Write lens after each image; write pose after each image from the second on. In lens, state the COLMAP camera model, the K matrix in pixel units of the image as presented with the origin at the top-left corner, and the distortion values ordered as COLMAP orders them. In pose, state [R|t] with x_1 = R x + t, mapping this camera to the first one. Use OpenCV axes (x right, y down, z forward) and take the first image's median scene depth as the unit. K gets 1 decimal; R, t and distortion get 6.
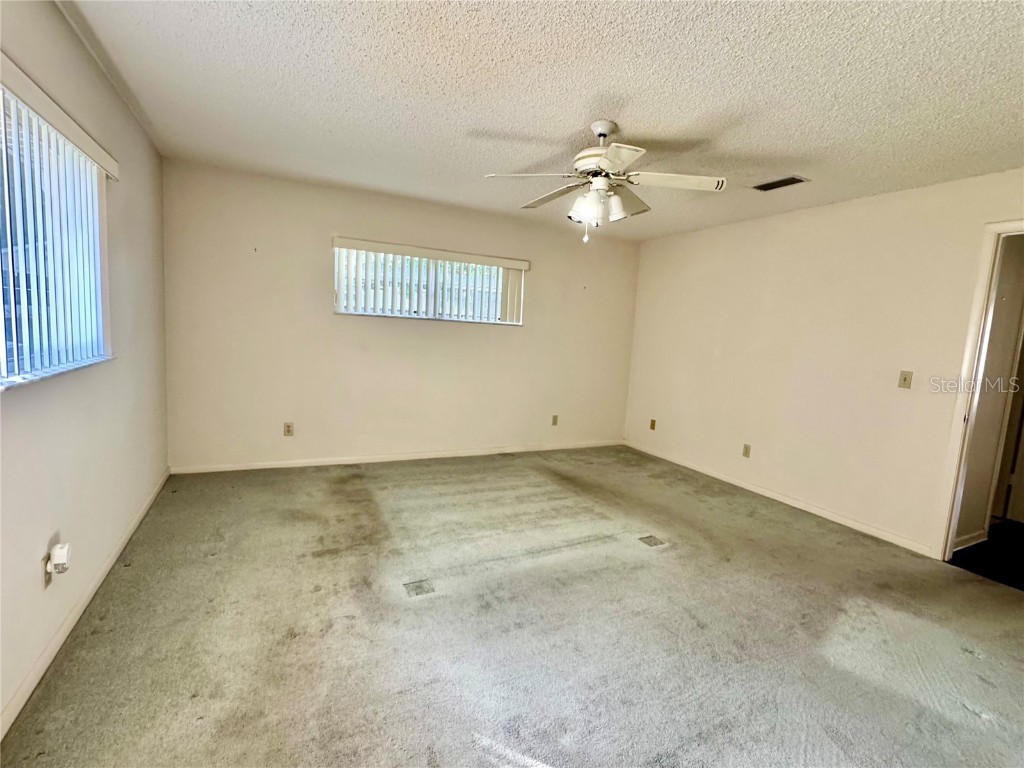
lens RADIAL K [[473.8, 0, 512.0], [0, 473.8, 384.0], [0, 0, 1]] dist [-0.020167, -0.000049]
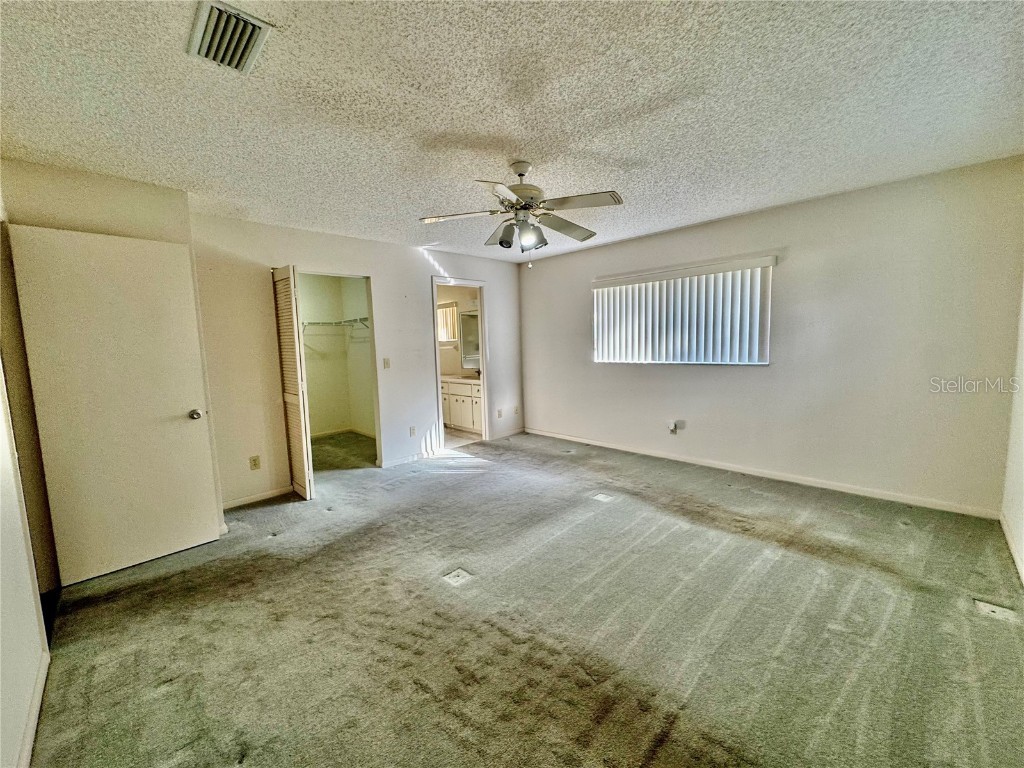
lens RADIAL K [[409.8, 0, 512.0], [0, 409.8, 384.0], [0, 0, 1]] dist [-0.003476, -0.000011]
pose [[-0.949518, 0.007828, -0.313615, 0.328221], [-0.055960, 0.979429, 0.193876, -0.134209], [0.308681, 0.201638, -0.929547, 1.256078]]
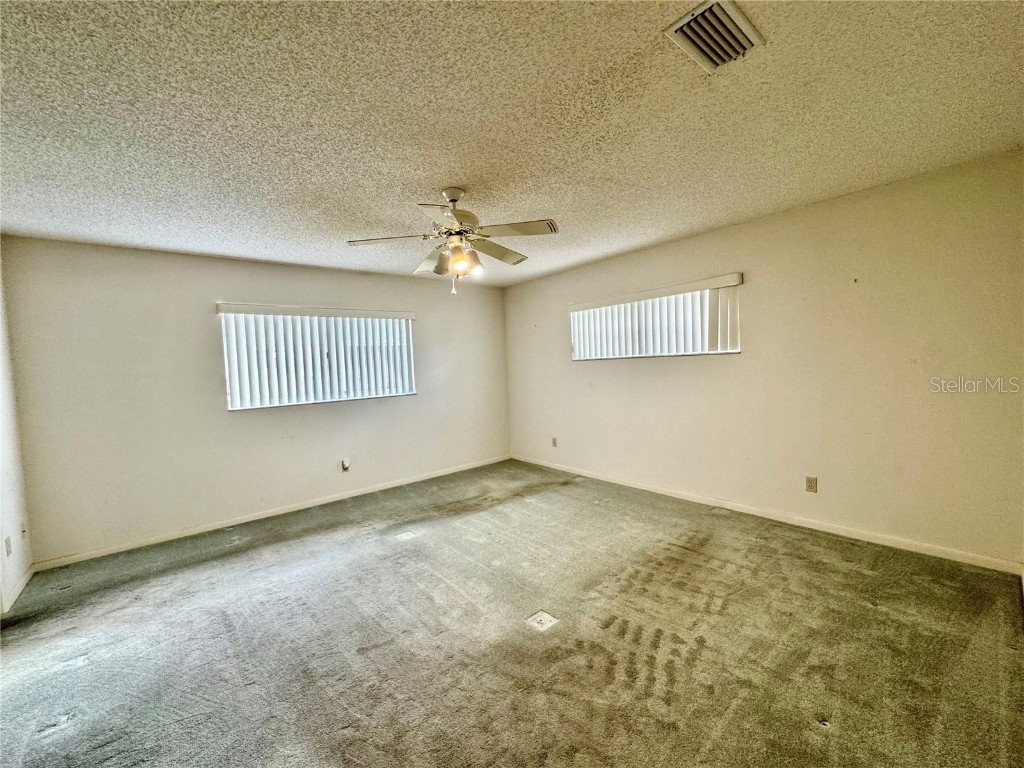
lens RADIAL K [[409.8, 0, 512.0], [0, 409.8, 384.0], [0, 0, 1]] dist [-0.003476, -0.000011]
pose [[0.238264, -0.020531, -0.970983, 0.731039], [-0.048906, 0.998254, -0.033109, -0.034976], [0.969968, 0.055376, 0.236844, 0.567587]]
